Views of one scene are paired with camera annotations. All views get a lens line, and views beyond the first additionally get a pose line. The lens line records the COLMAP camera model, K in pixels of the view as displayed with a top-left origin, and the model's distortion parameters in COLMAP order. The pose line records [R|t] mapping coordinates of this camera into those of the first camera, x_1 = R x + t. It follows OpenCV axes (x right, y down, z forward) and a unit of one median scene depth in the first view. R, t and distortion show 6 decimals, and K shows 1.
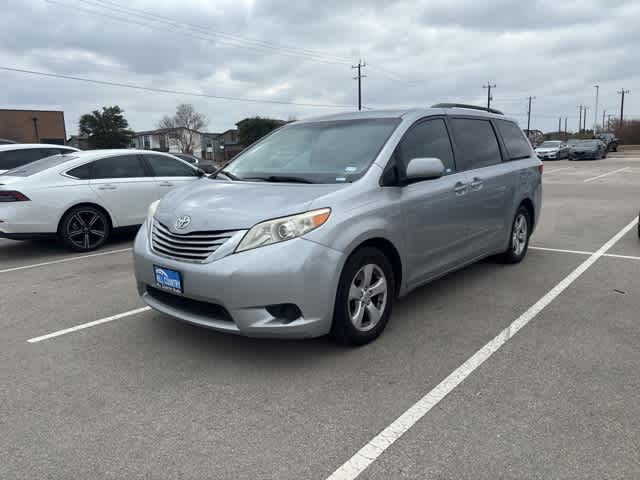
lens RADIAL K [[502.8, 0, 320.0], [0, 502.8, 240.0], [0, 0, 1]] dist [-0.000892, -0.003220]
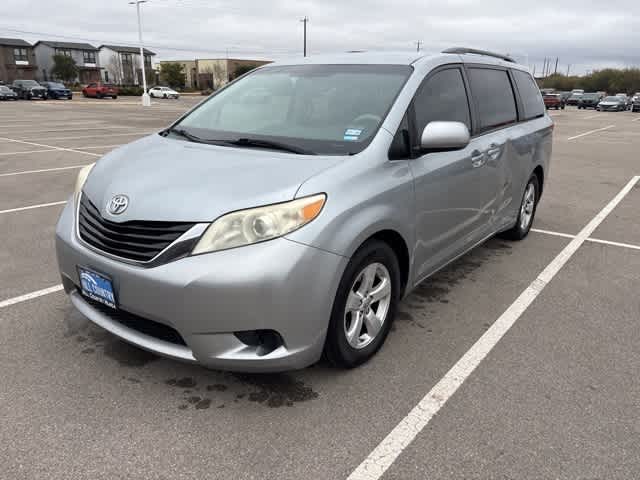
lens RADIAL K [[502.8, 0, 320.0], [0, 502.8, 240.0], [0, 0, 1]] dist [-0.000892, -0.003220]
pose [[0.997600, 0.017619, 0.066968, -0.031104], [-0.025154, 0.993233, 0.113386, -0.070696], [-0.064517, -0.114798, 0.991292, 0.248674]]
